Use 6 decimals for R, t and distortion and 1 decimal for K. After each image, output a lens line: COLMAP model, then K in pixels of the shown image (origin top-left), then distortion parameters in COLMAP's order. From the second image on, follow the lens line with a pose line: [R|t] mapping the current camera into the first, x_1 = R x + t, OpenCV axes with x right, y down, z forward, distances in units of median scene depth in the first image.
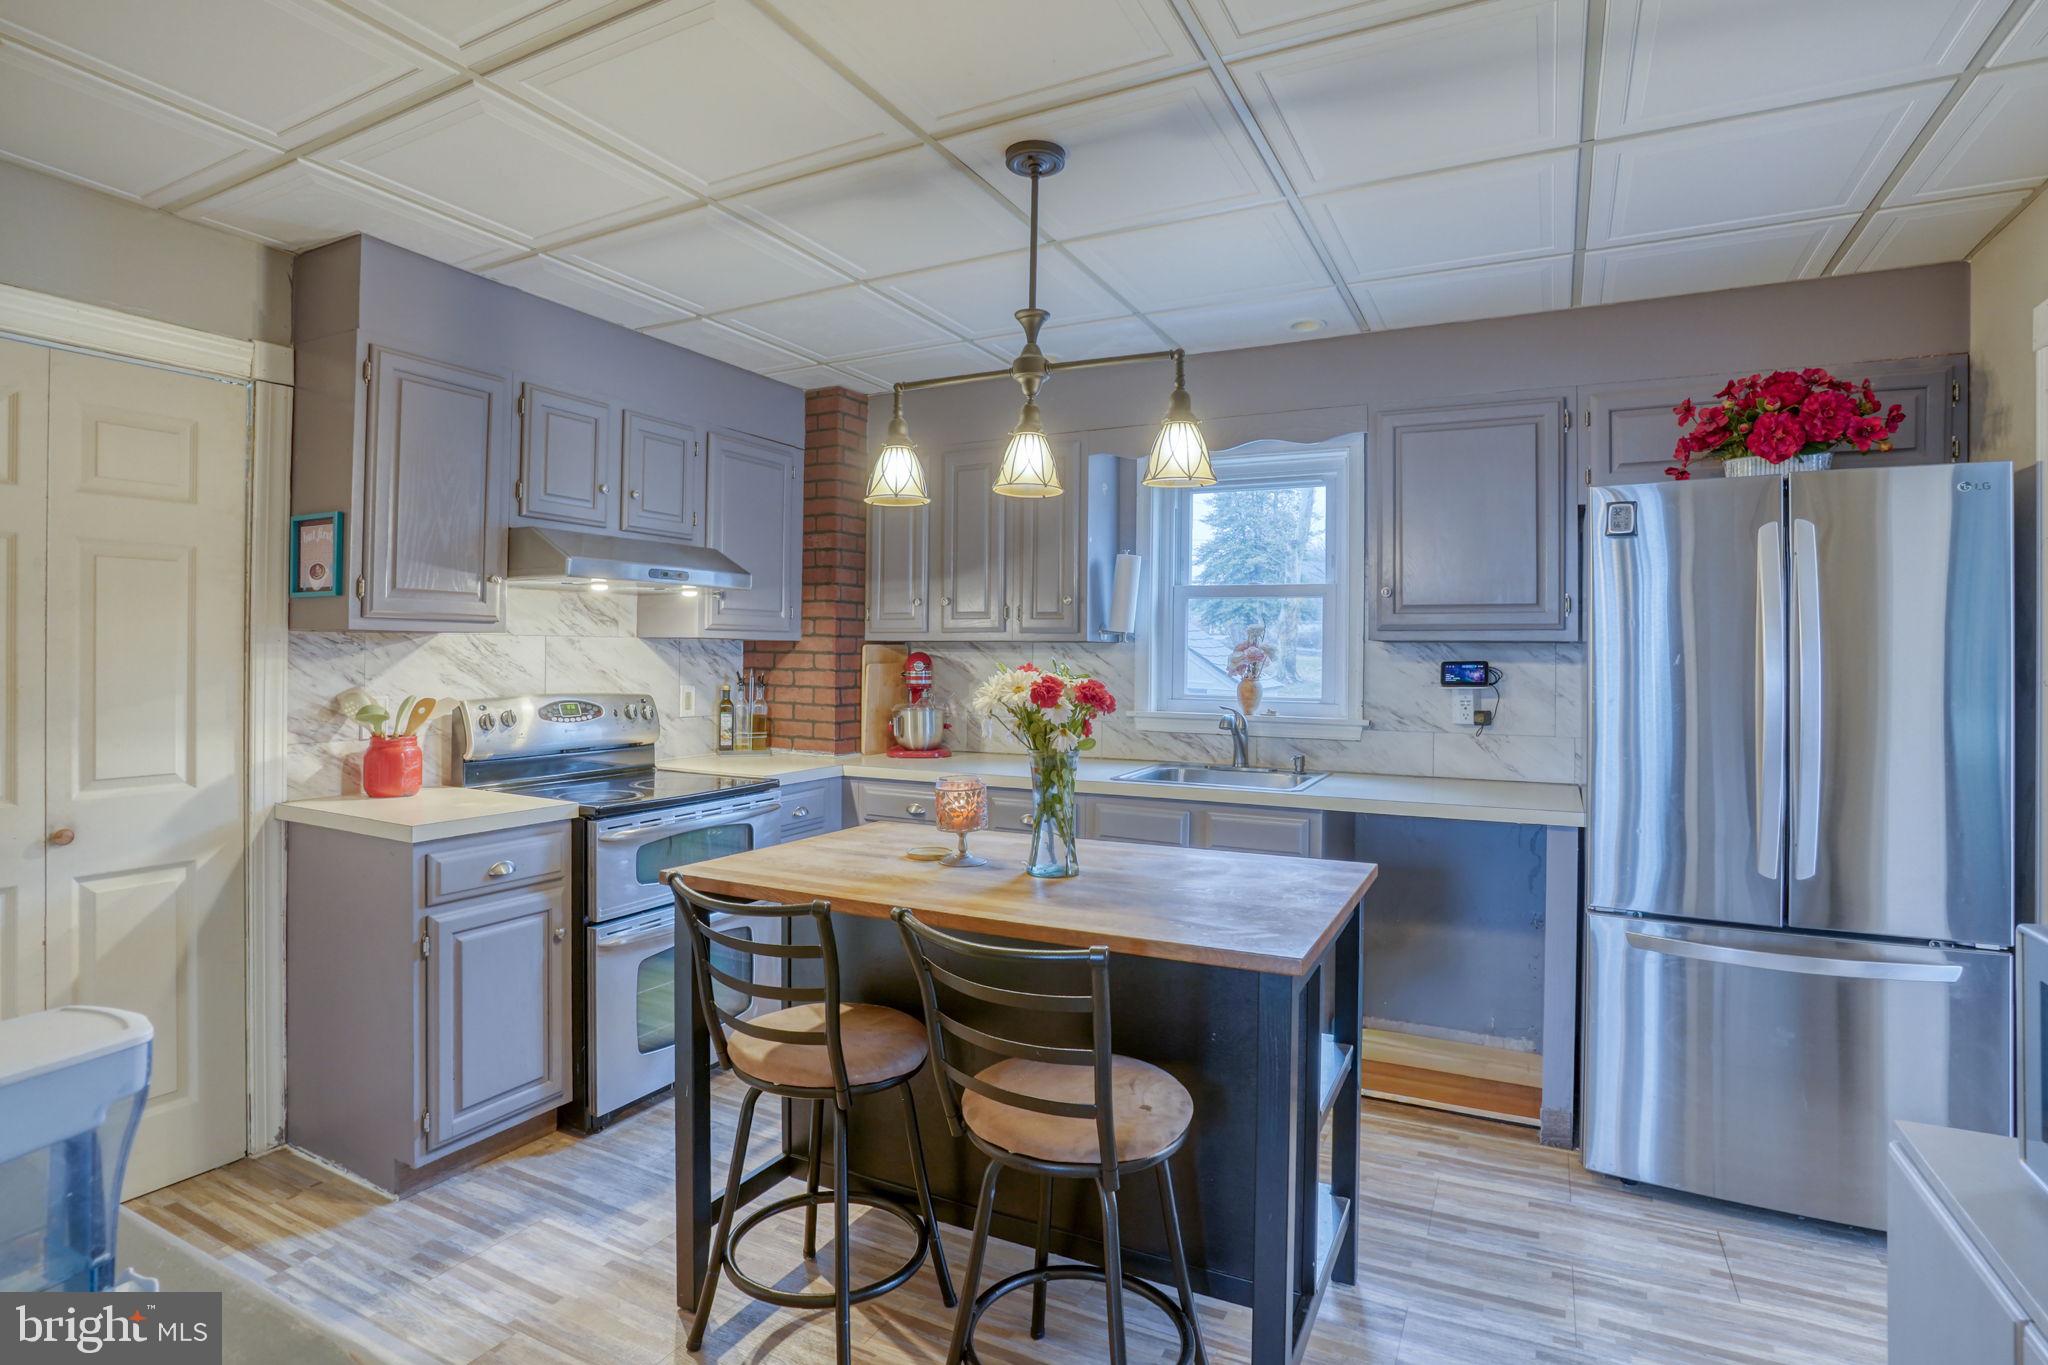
lens RADIAL K [[1029.8, 0, 1020.7], [0, 1029.8, 672.5], [0, 0, 1]] dist [-0.079550, 0.037697]
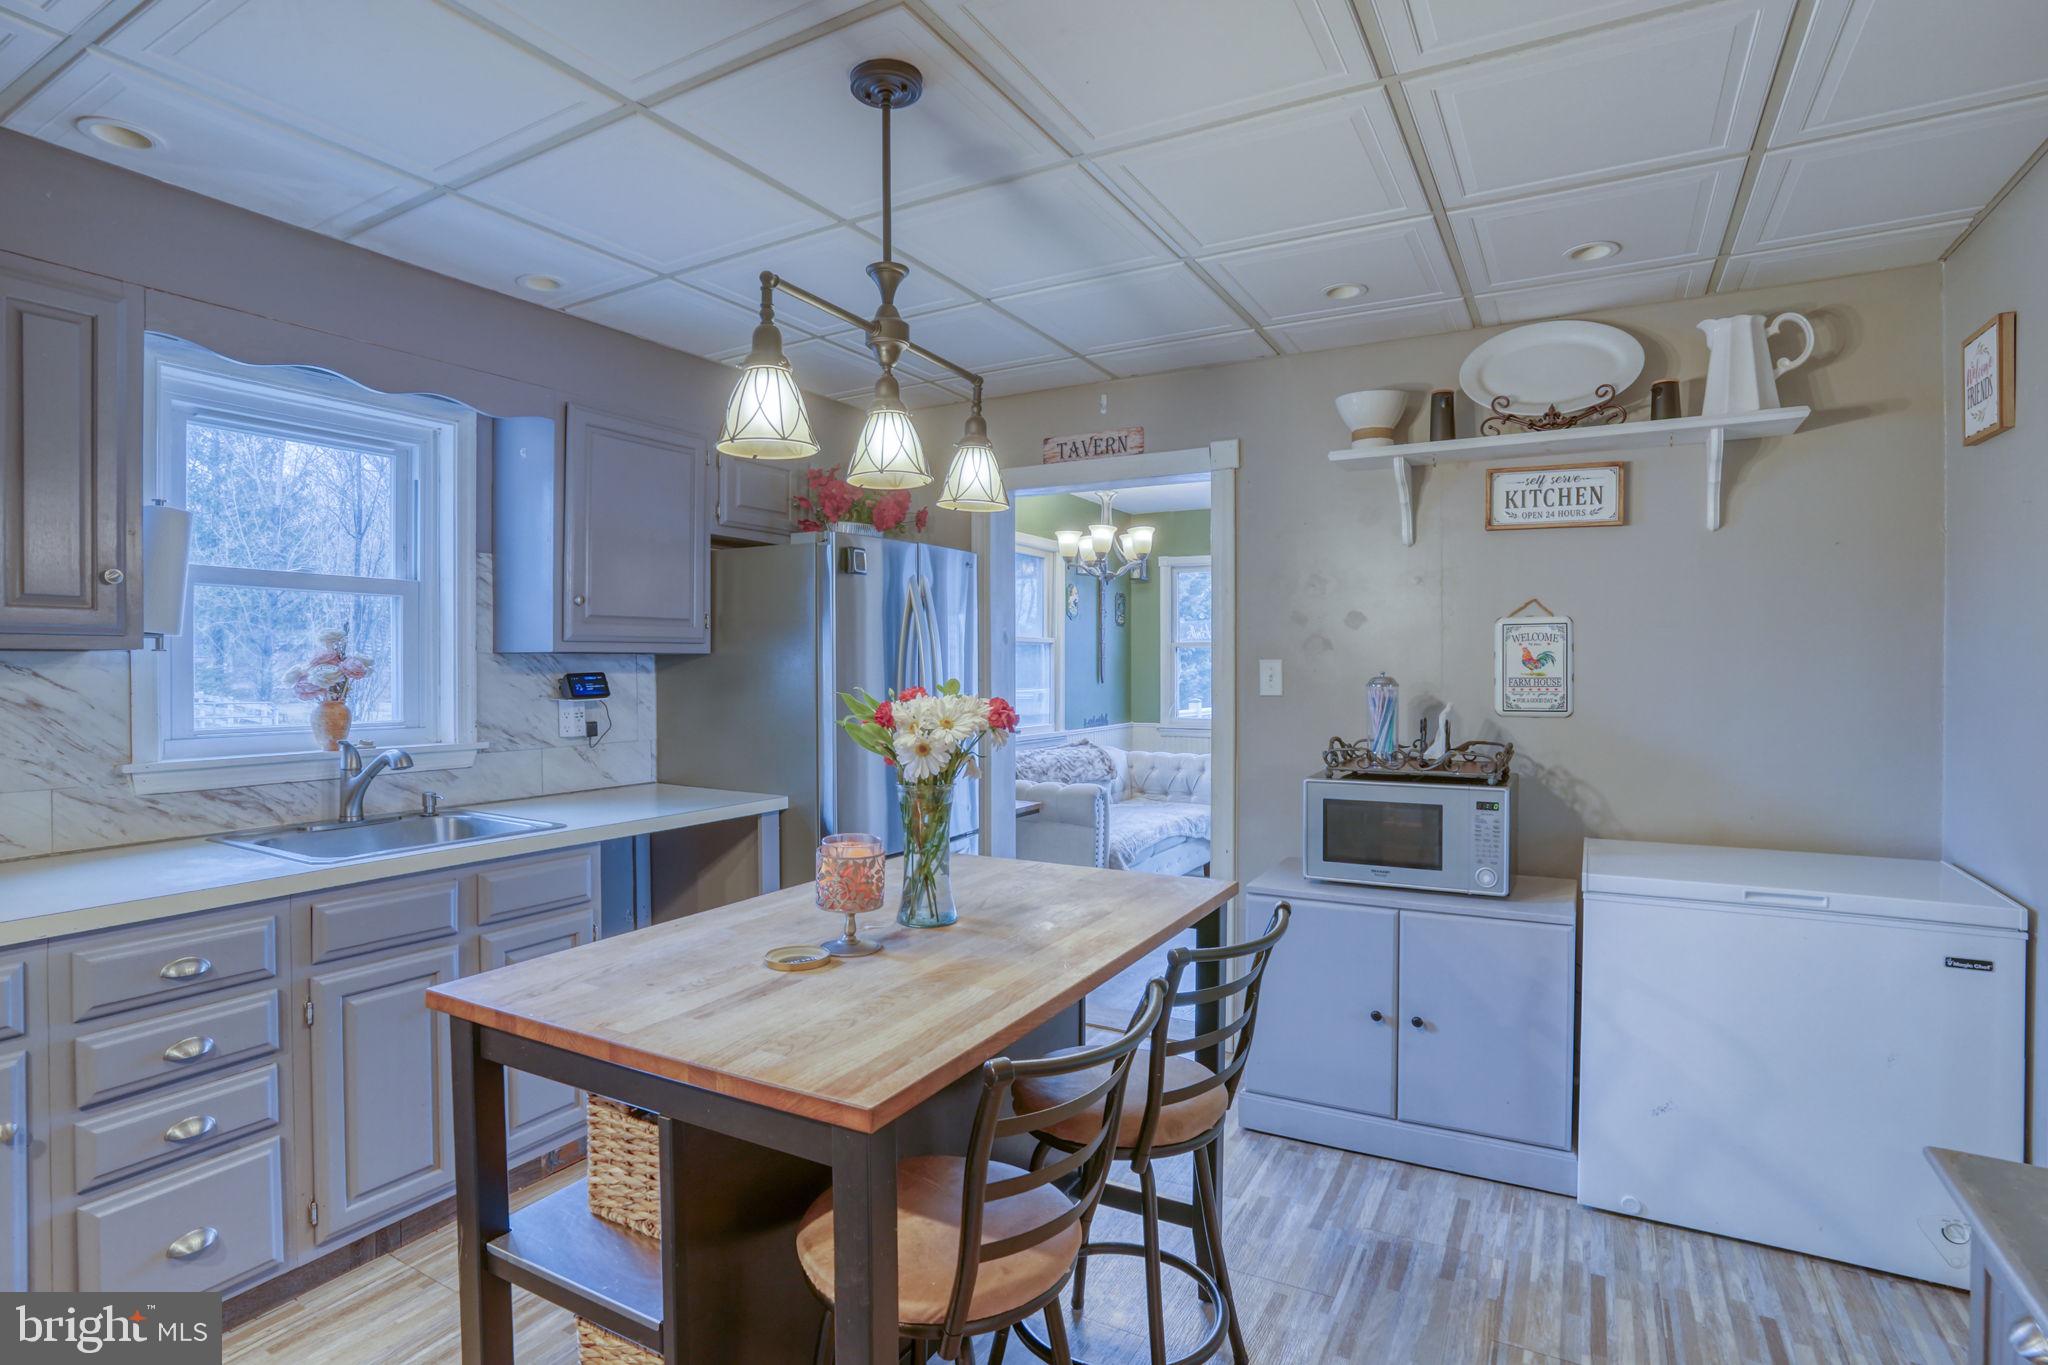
lens RADIAL K [[1029.8, 0, 1020.7], [0, 1029.8, 672.5], [0, 0, 1]] dist [-0.079550, 0.037697]
pose [[0.042866, -0.016897, 0.998938, -0.527306], [0.014219, 0.999766, 0.016301, -0.021103], [-0.998980, 0.013505, 0.043096, 0.542880]]
